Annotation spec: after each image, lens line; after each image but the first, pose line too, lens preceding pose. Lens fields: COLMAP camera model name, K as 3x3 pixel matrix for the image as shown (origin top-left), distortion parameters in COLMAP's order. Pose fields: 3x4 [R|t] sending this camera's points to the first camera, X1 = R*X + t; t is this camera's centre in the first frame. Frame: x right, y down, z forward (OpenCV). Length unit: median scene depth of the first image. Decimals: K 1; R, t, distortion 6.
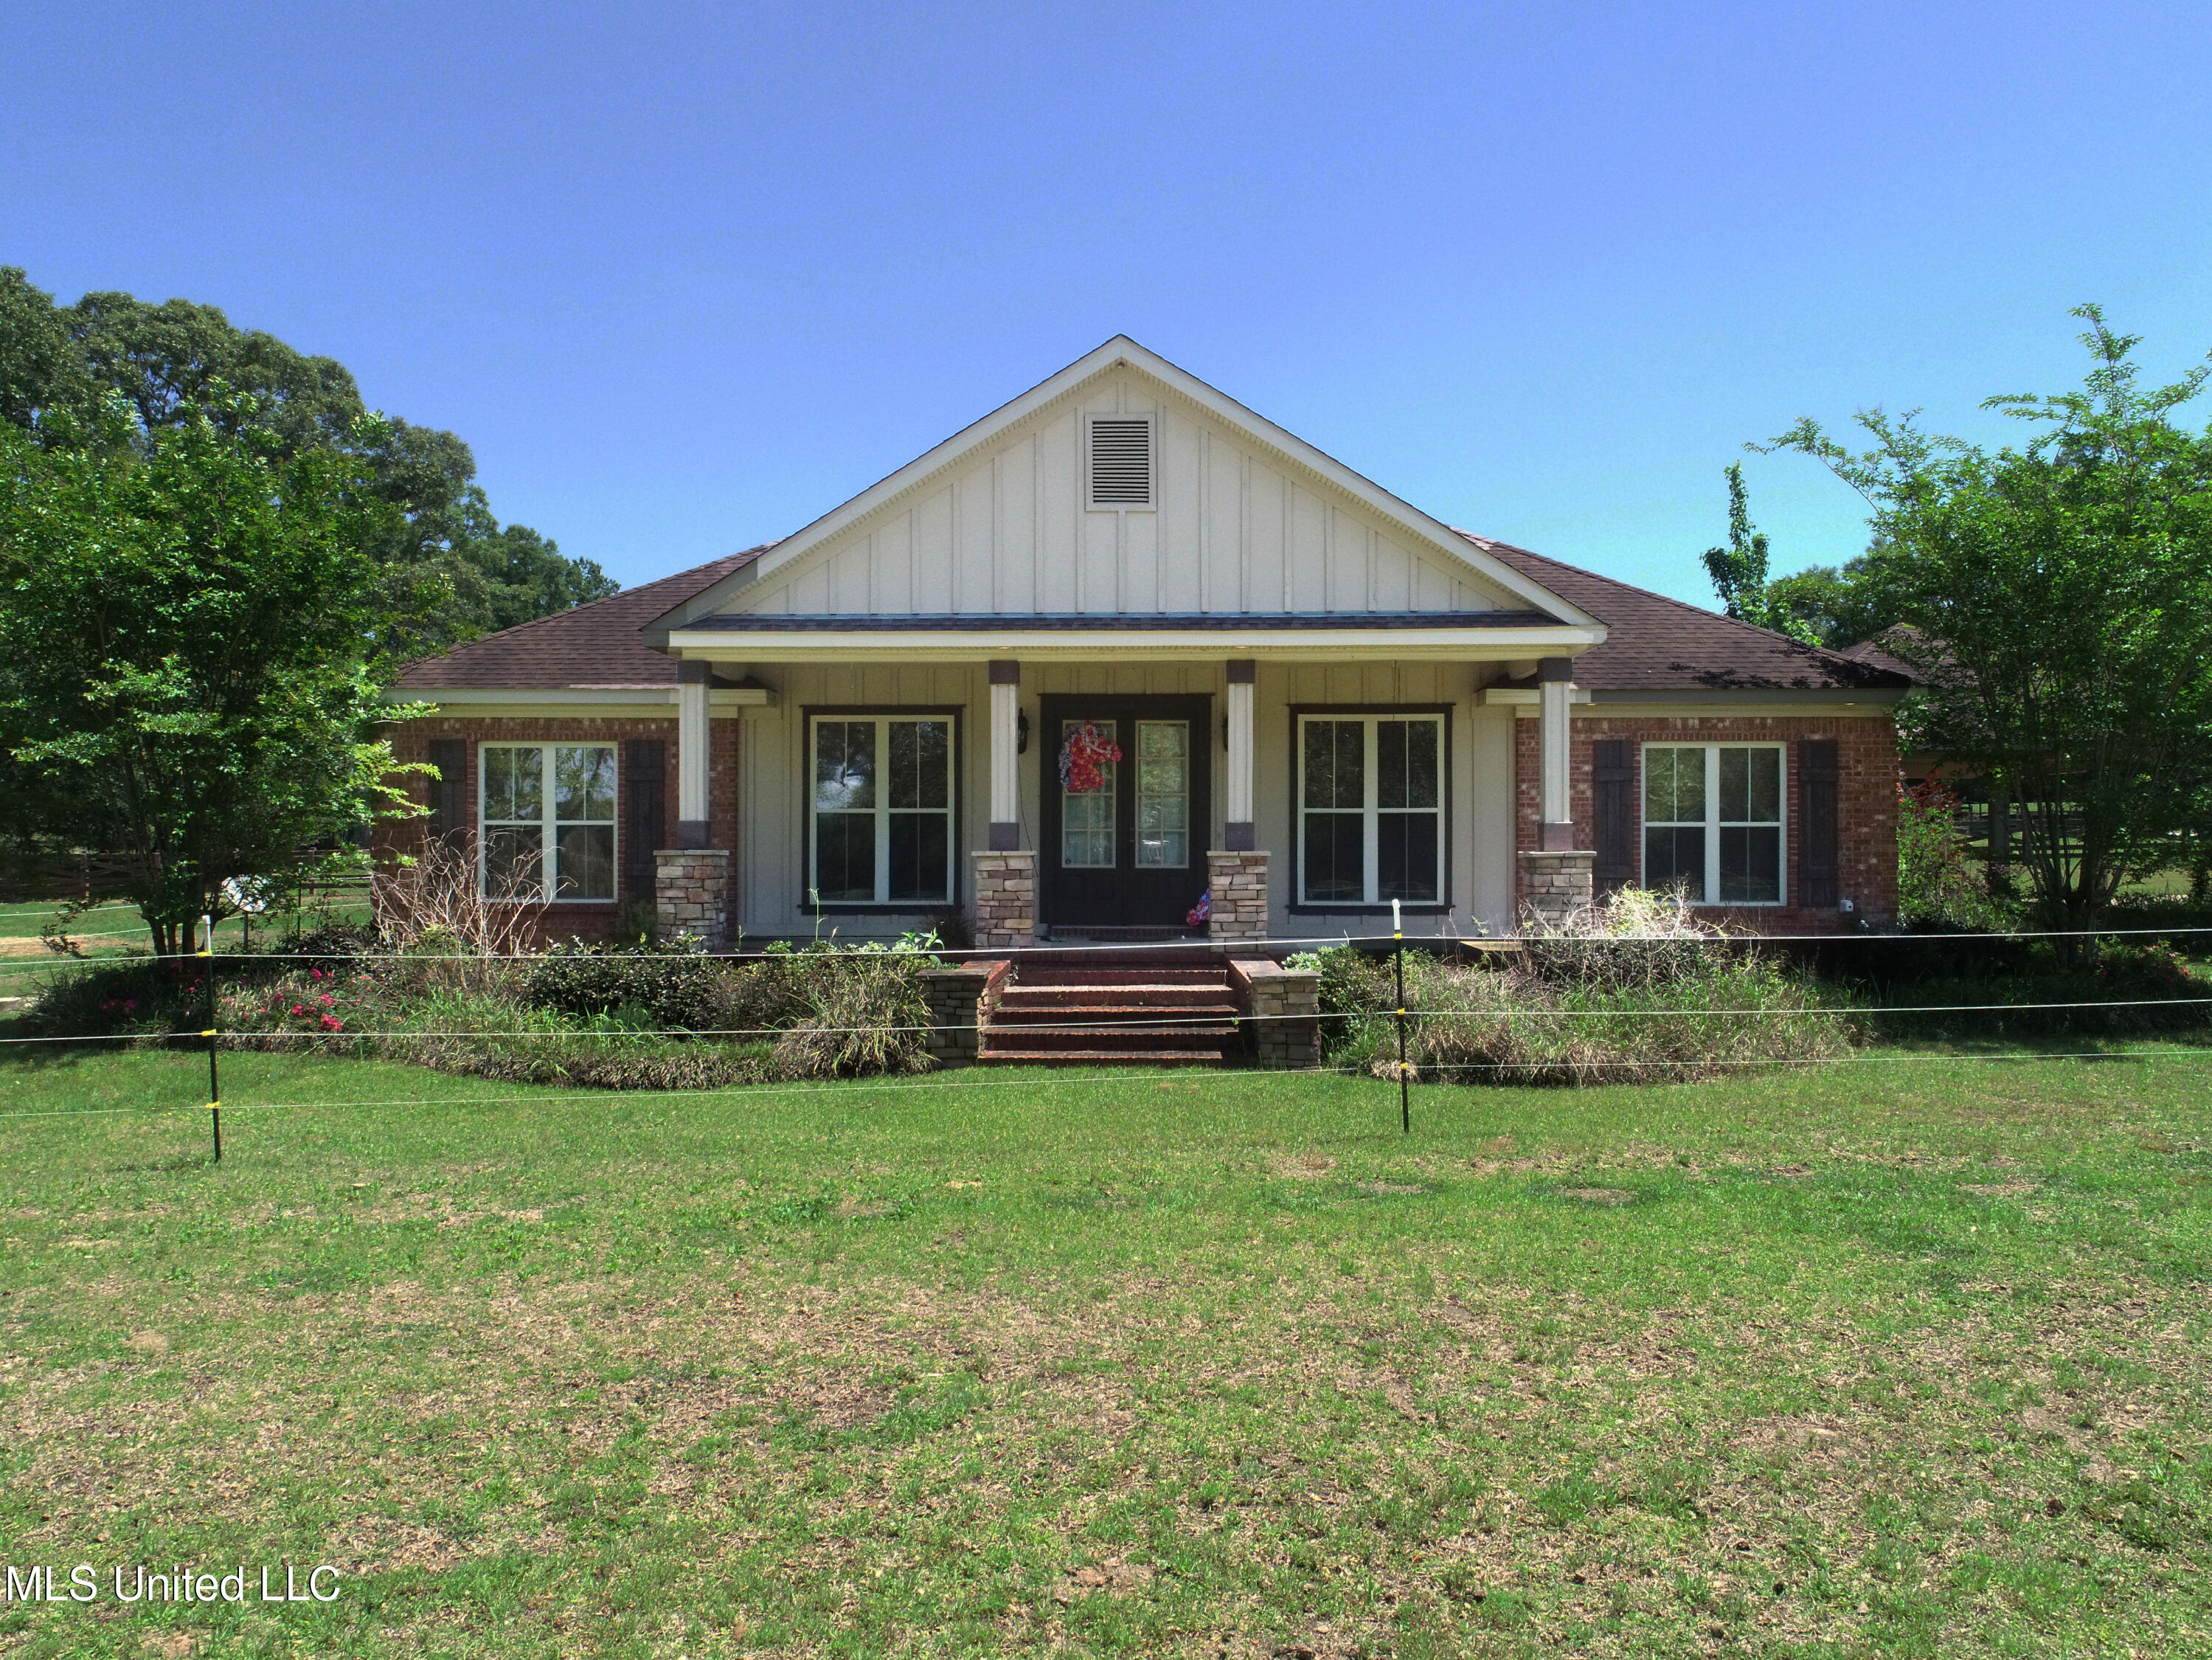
lens RADIAL K [[1666.6, 0, 1104.6], [0, 1666.6, 831.7], [0, 0, 1]] dist [-0.003904, -0.006233]
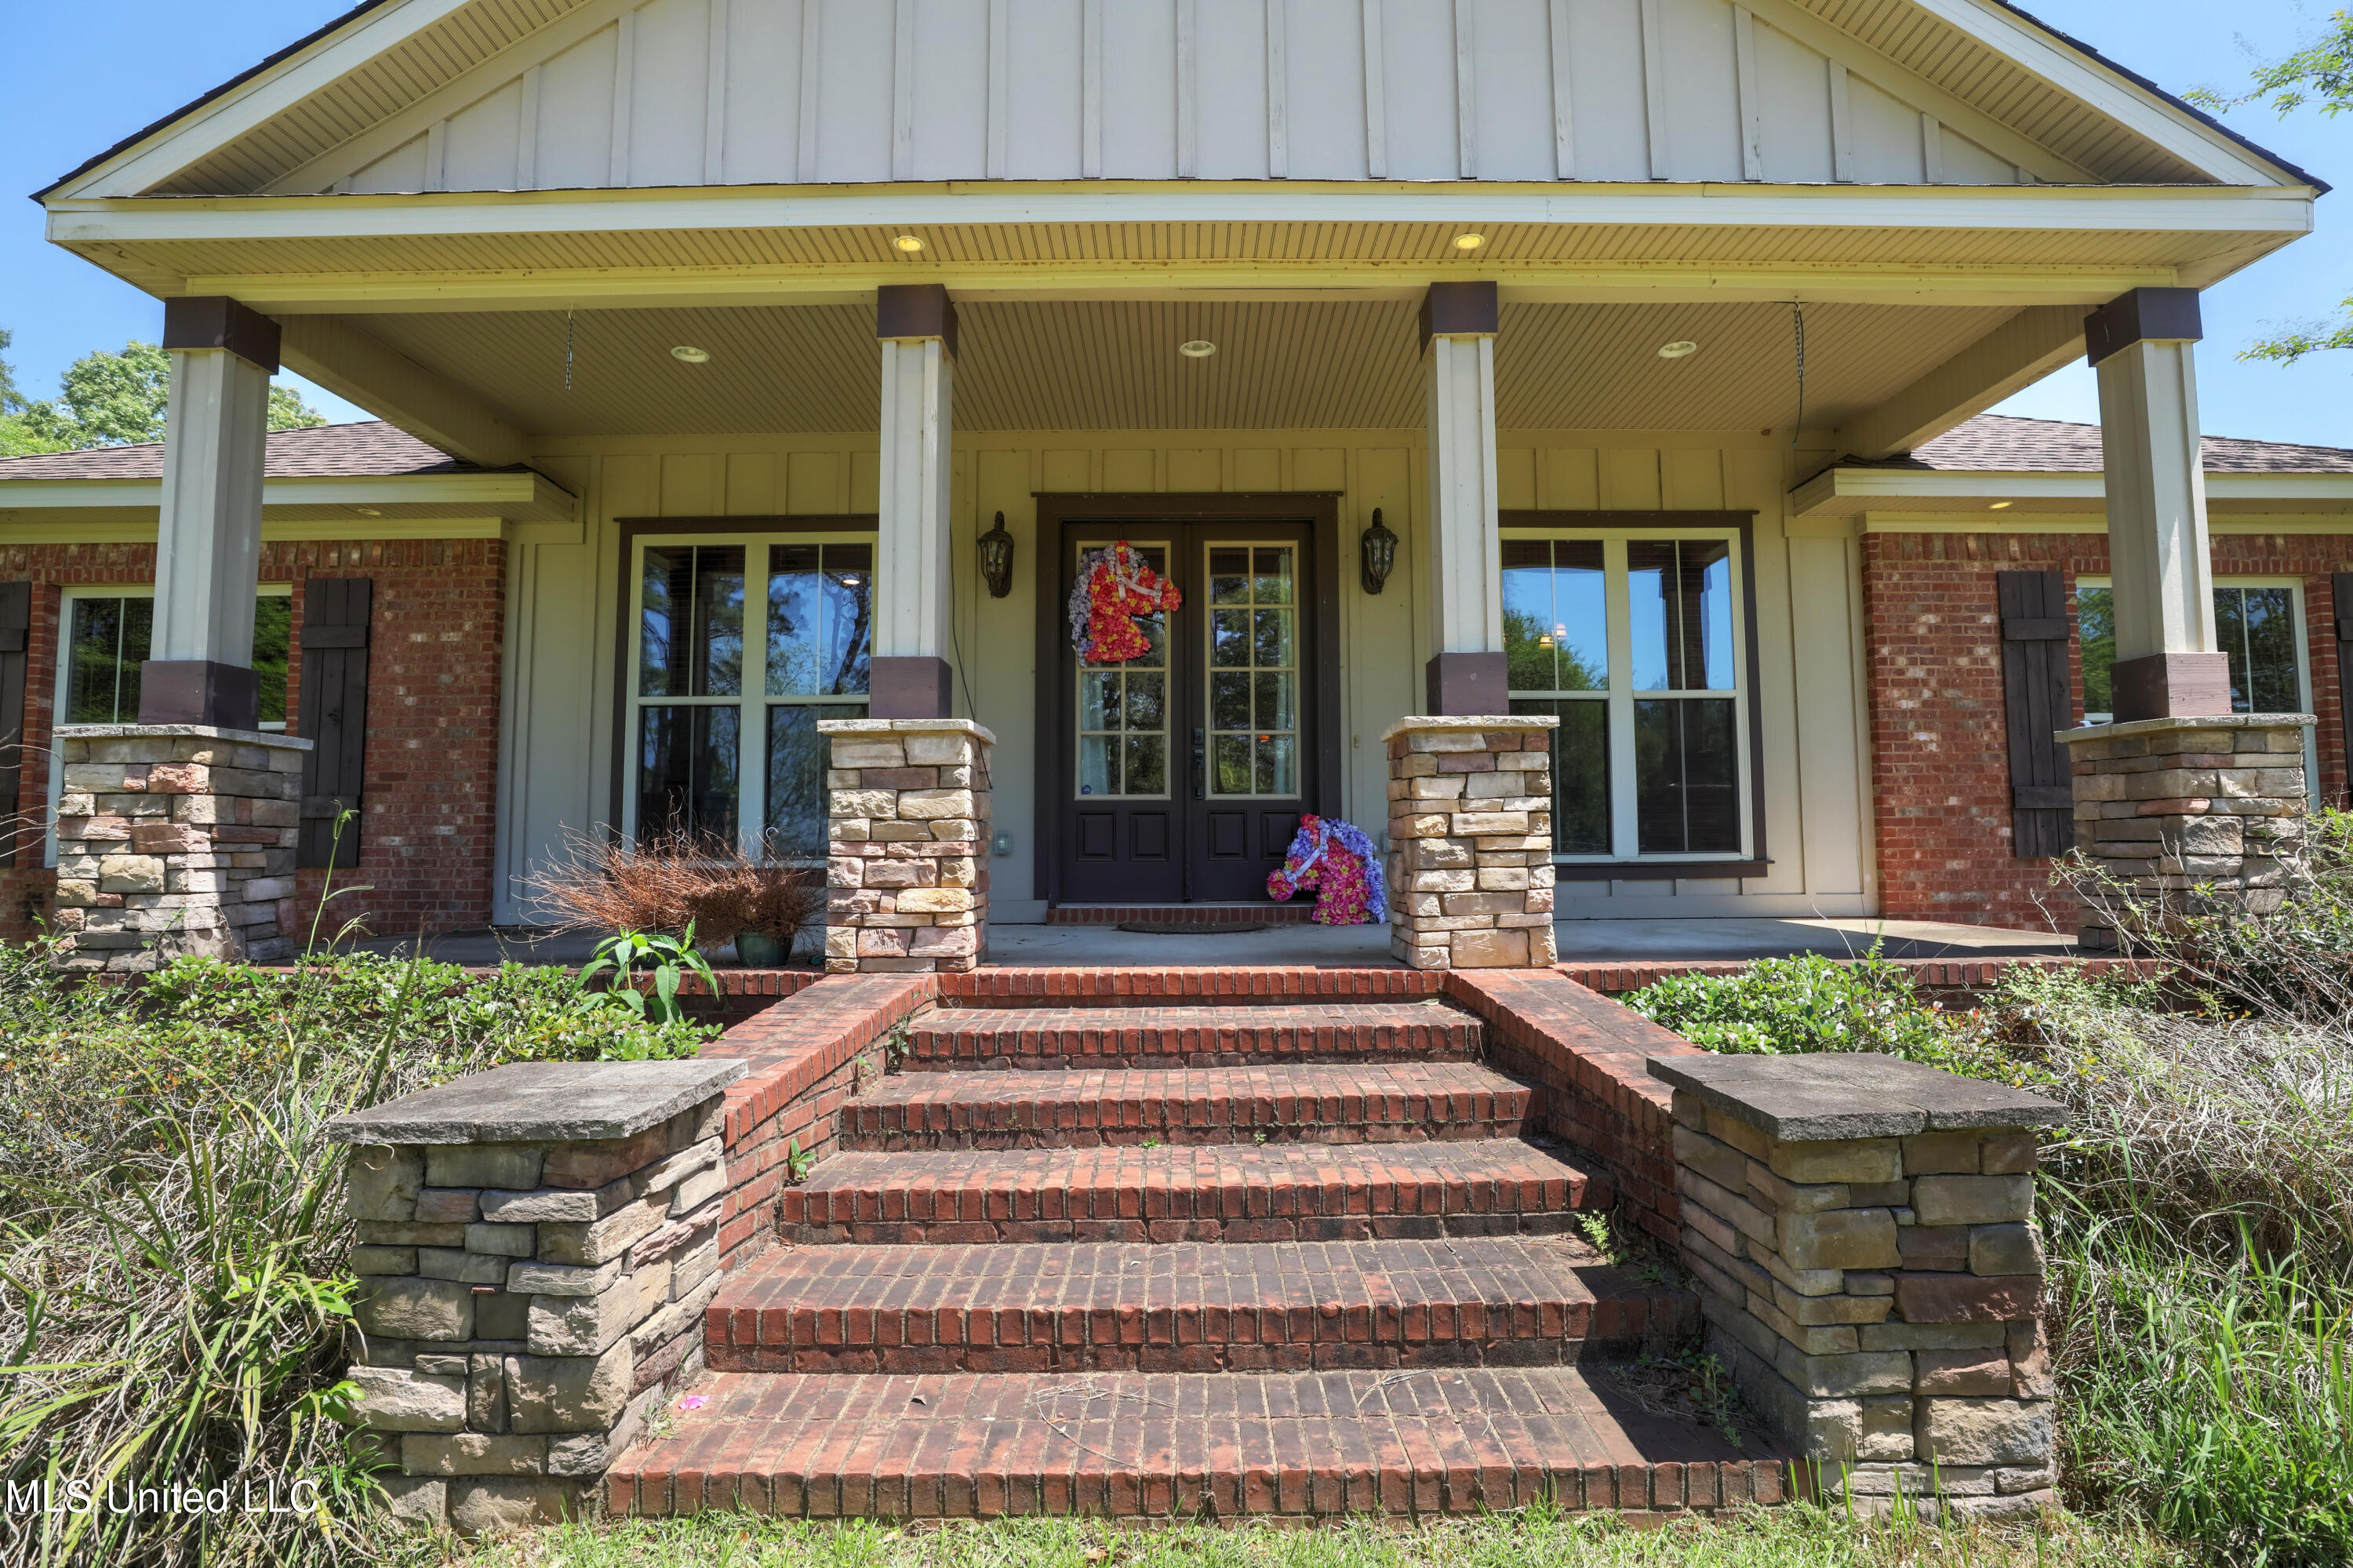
lens RADIAL K [[1055.9, 0, 1186.9], [0, 1055.9, 781.8], [0, 0, 1]] dist [-0.023592, 0.000028]
pose [[0.999523, -0.004981, 0.030465, 0.001272], [0.006693, 0.998389, -0.056349, 0.036365], [-0.030135, 0.056526, 0.997946, 0.651710]]
